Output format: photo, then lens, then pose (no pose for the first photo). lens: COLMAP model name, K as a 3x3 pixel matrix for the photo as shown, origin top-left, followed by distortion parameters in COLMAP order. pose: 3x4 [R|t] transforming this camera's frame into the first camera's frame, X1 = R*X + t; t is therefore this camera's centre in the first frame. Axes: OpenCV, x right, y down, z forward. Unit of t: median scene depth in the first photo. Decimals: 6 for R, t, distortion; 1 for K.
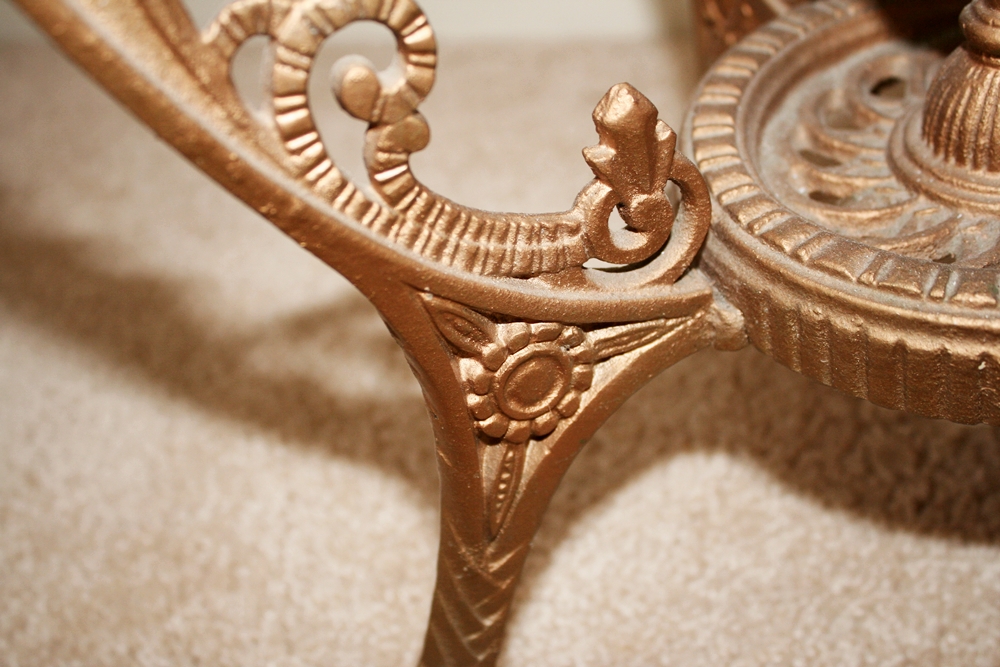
lens RADIAL K [[1236.7, 0, 500.0], [0, 1236.7, 333.5], [0, 0, 1]] dist [-0.084786, 0.078052]
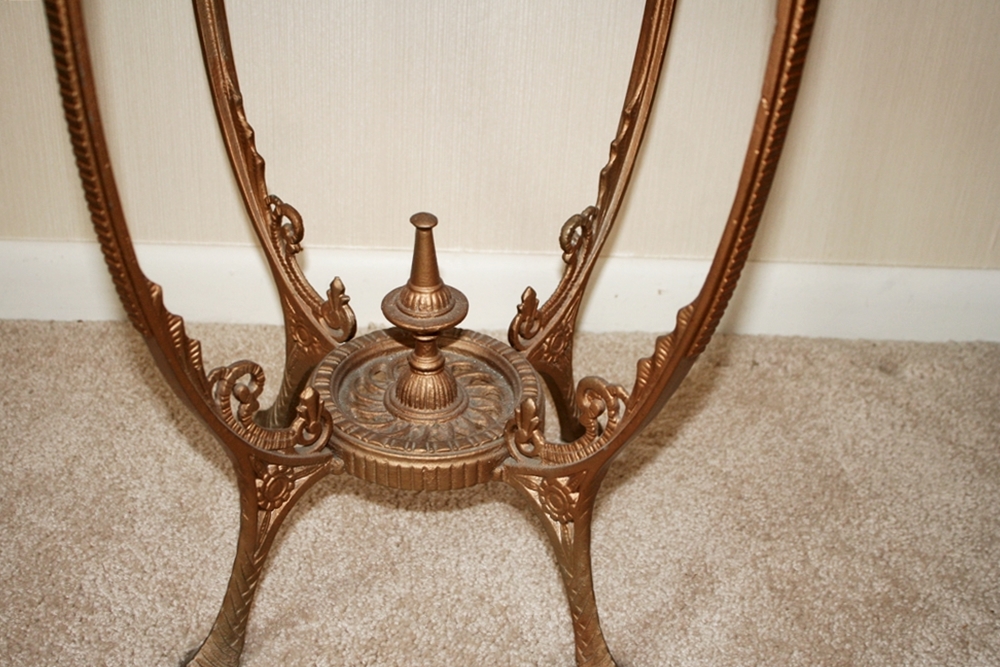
lens RADIAL K [[1236.7, 0, 500.0], [0, 1236.7, 333.5], [0, 0, 1]] dist [-0.084786, 0.078052]
pose [[0.891256, -0.000175, 0.453500, -0.771351], [0.074675, 0.986406, -0.146377, 0.136546], [-0.447309, 0.164325, 0.879154, -1.719722]]
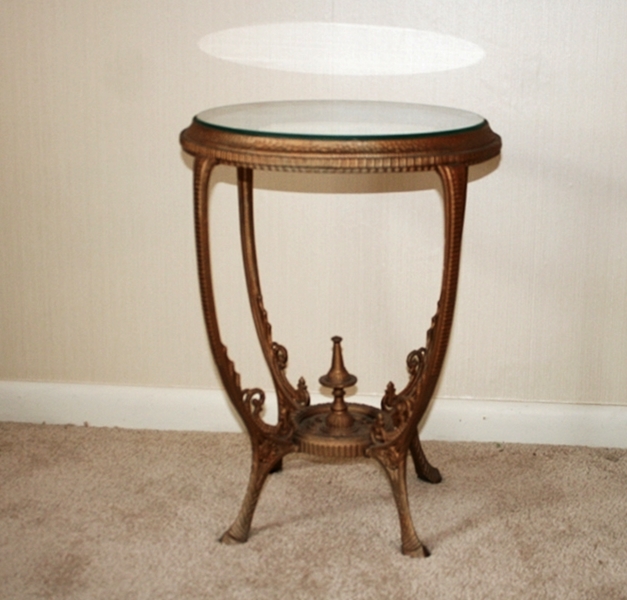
lens RADIAL K [[890.4, 0, 313.5], [0, 890.4, 300.0], [0, 0, 1]] dist [-0.027289, -0.042063]
pose [[0.946864, 0.114044, 0.300736, -1.194473], [0.017949, 0.914834, -0.403431, 1.144405], [-0.321133, 0.387392, 0.864177, -3.281104]]
